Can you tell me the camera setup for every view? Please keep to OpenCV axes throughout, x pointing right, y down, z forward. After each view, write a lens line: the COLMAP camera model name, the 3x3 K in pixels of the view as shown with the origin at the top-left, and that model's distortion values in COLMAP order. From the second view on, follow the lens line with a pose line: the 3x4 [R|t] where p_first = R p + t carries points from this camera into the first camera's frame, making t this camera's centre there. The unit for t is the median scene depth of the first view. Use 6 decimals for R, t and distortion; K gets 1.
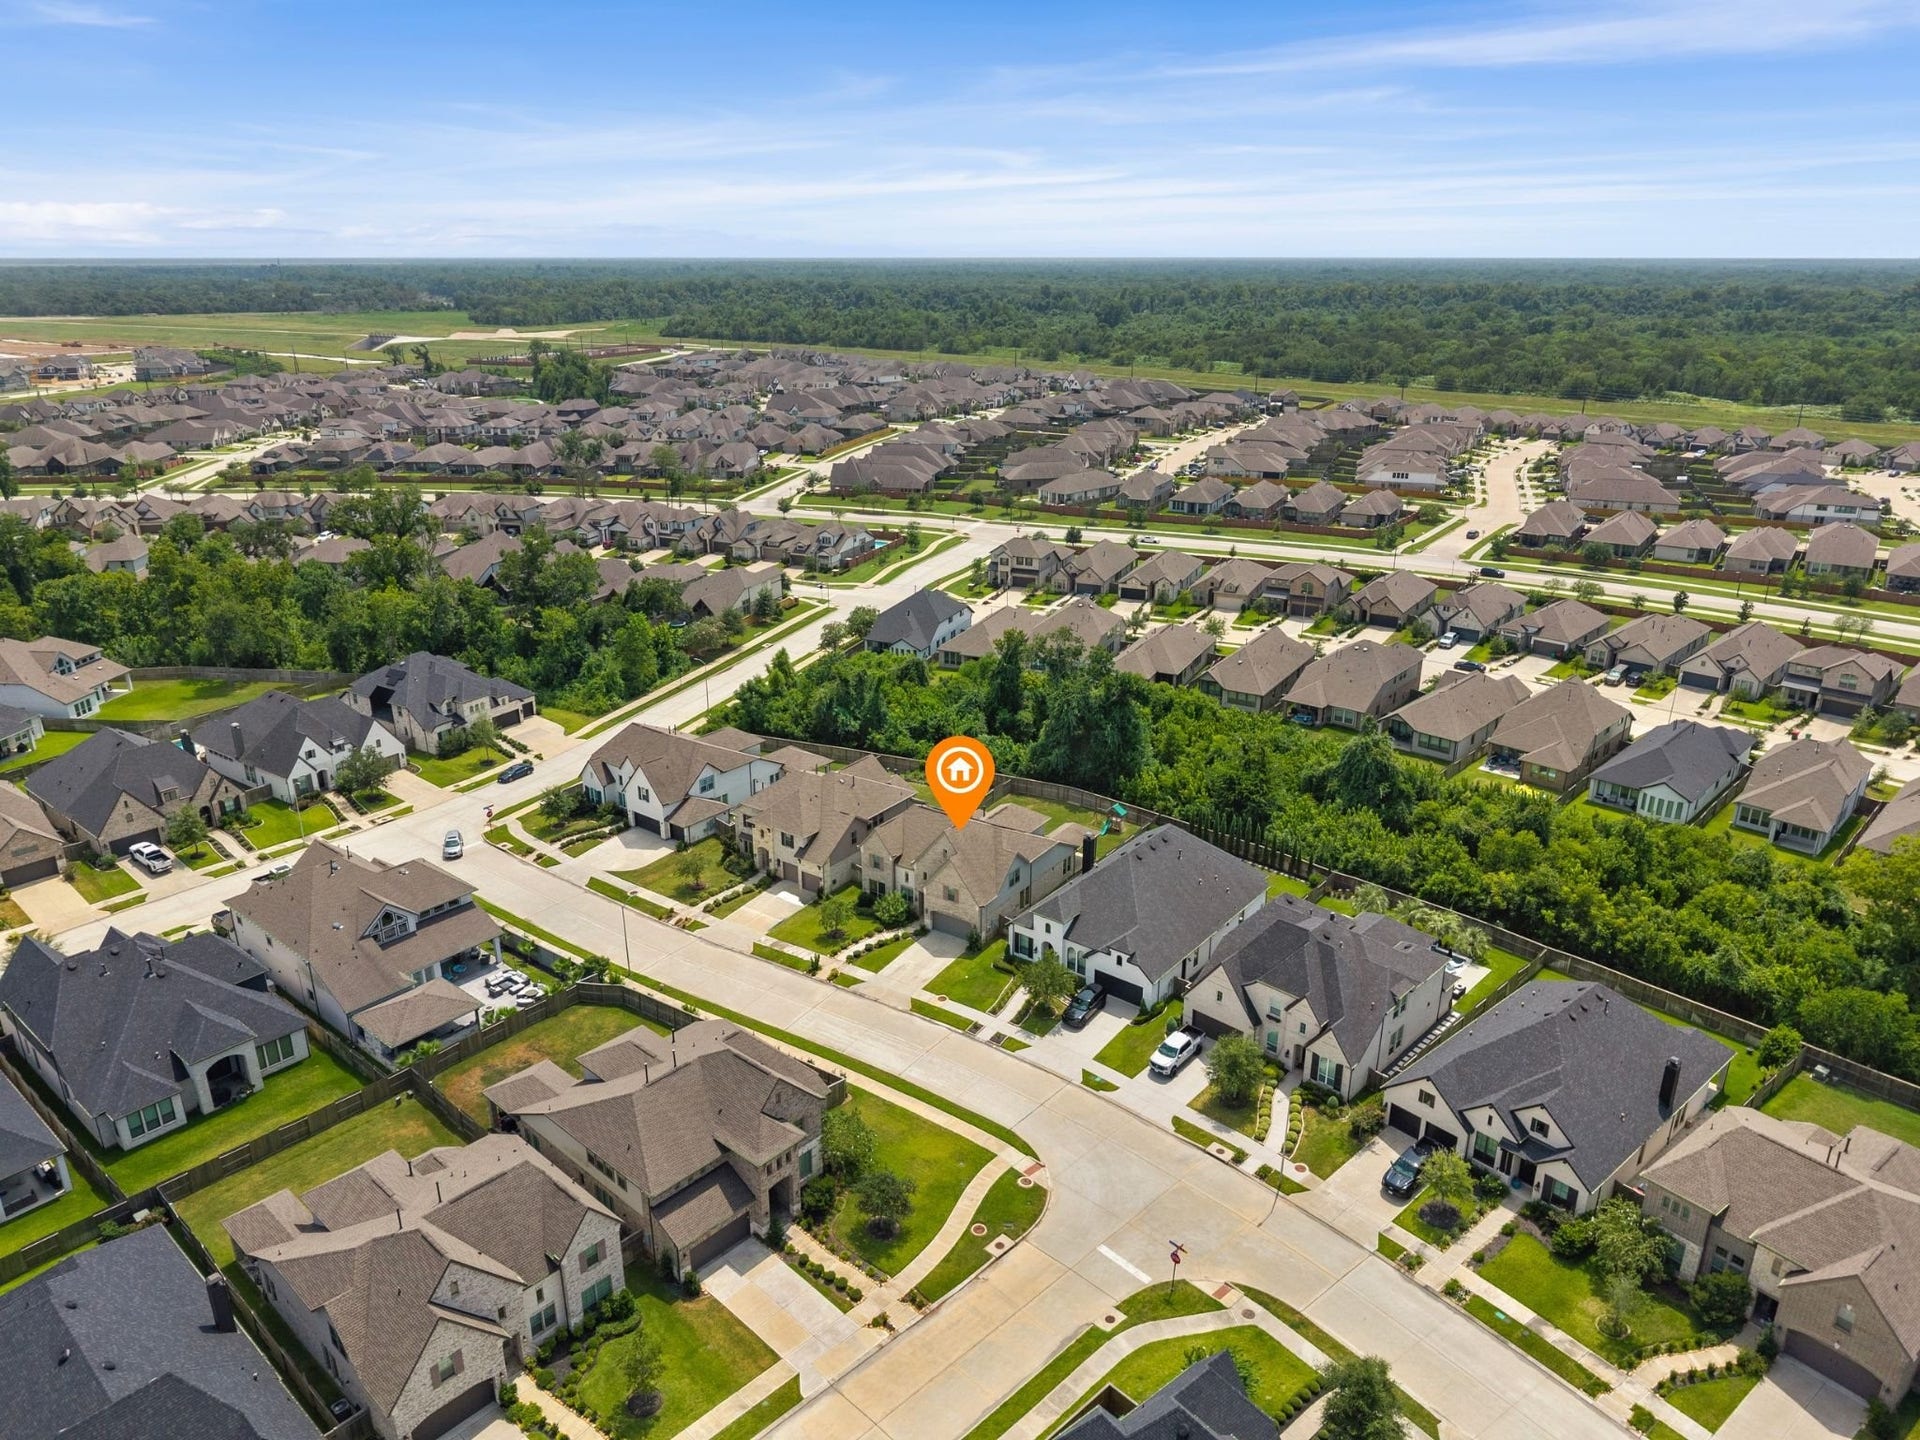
lens RADIAL K [[1223.3, 0, 960.0], [0, 1223.3, 720.0], [0, 0, 1]] dist [0.007563, 0.000470]
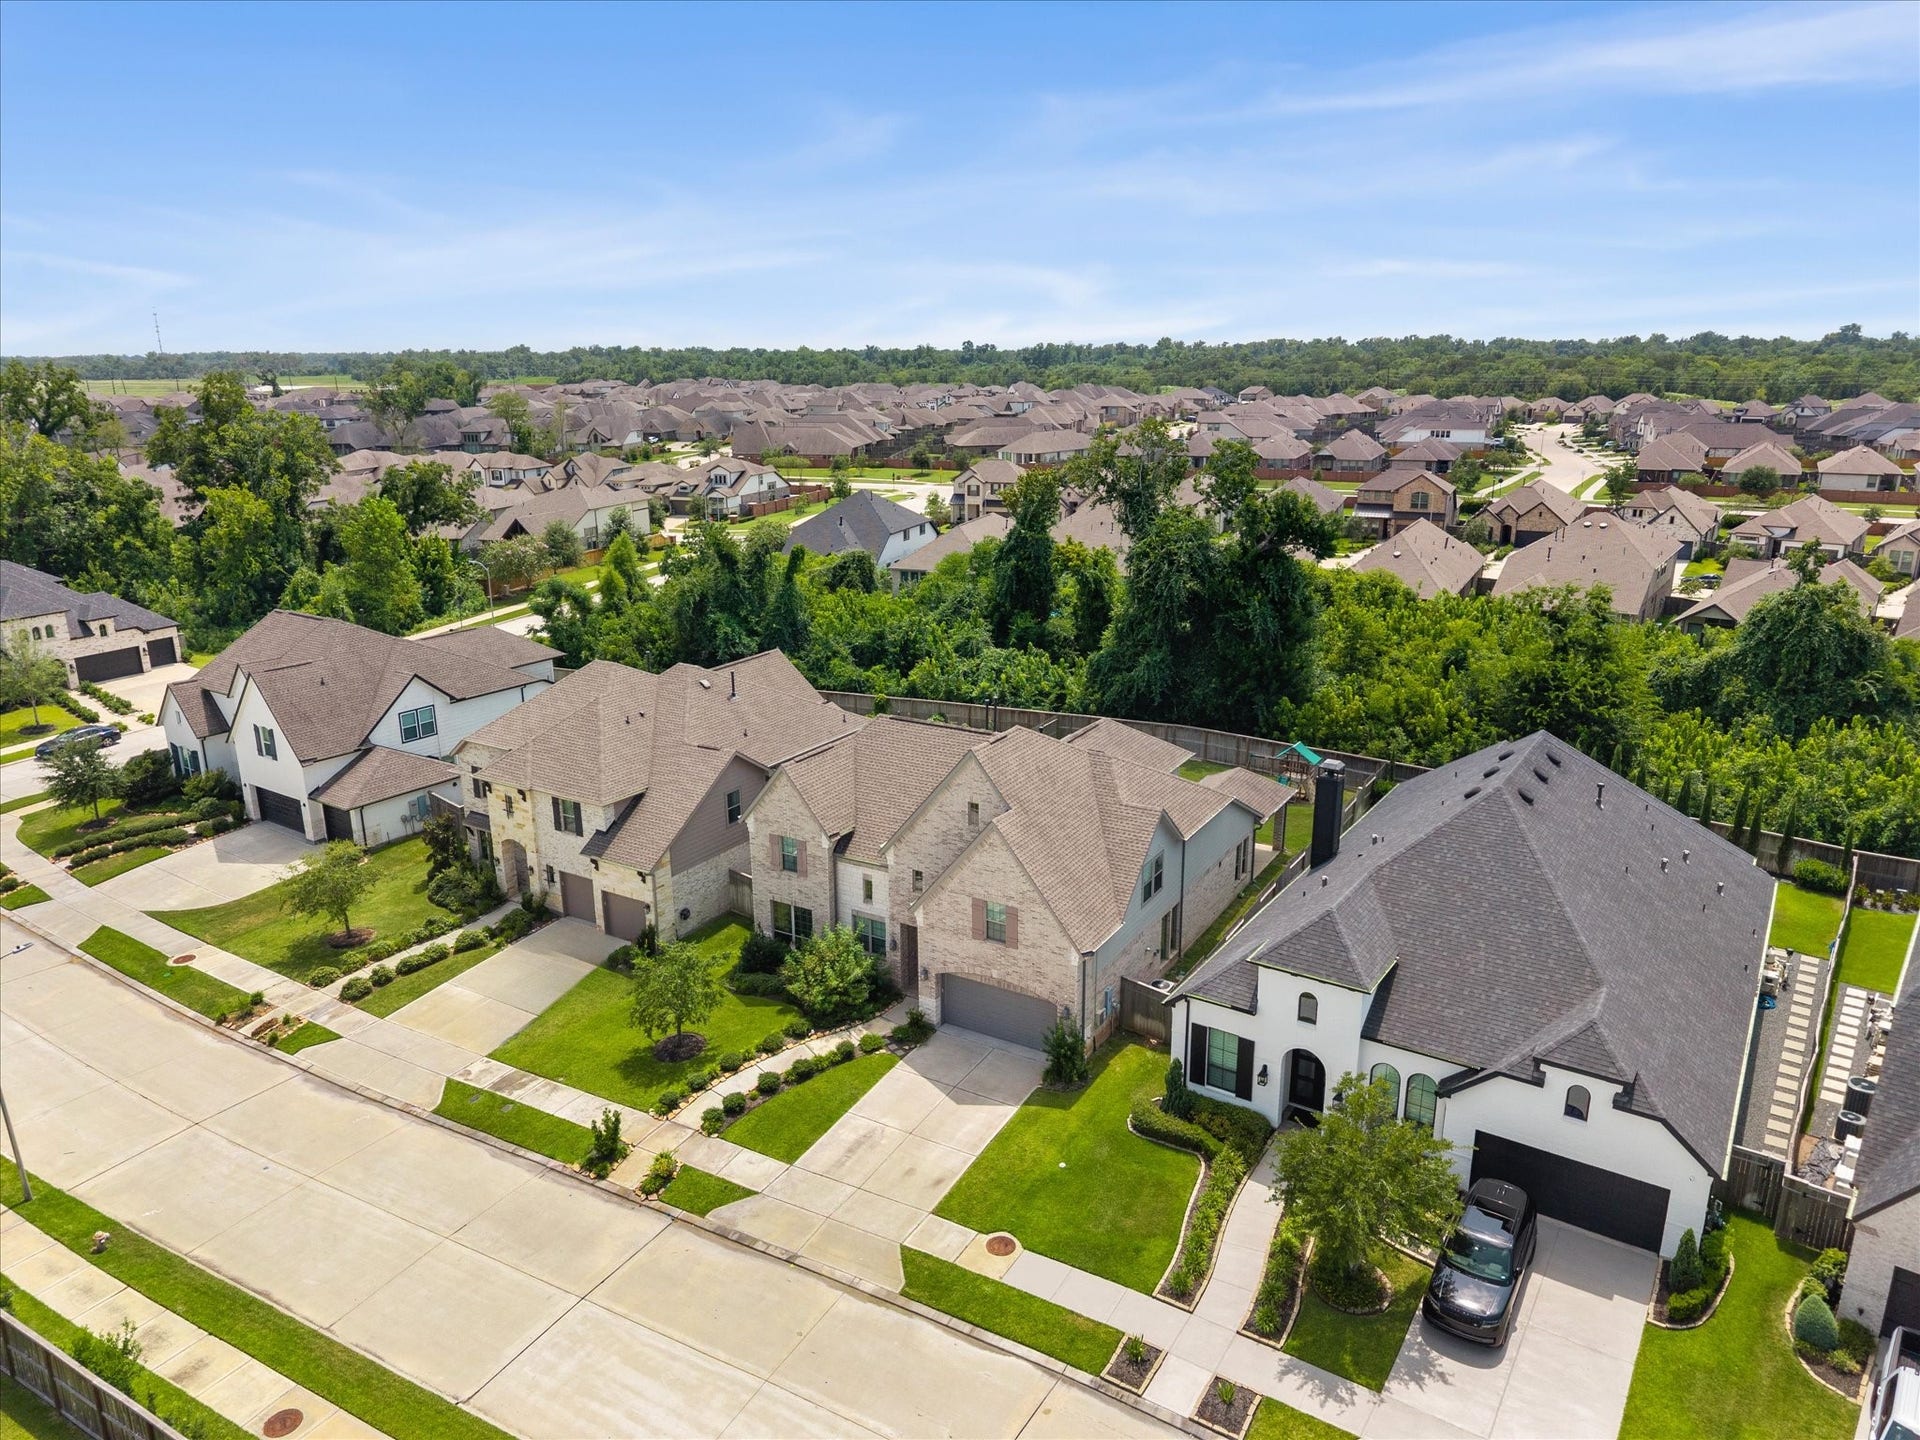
lens RADIAL K [[1365.7, 0, 960.0], [0, 1365.7, 720.0], [0, 0, 1]] dist [-0.014166, -0.005231]
pose [[0.998429, -0.027935, 0.048580, -0.032888], [0.030178, 0.998483, -0.046056, 0.093374], [-0.047219, 0.047450, 0.997757, 0.553994]]
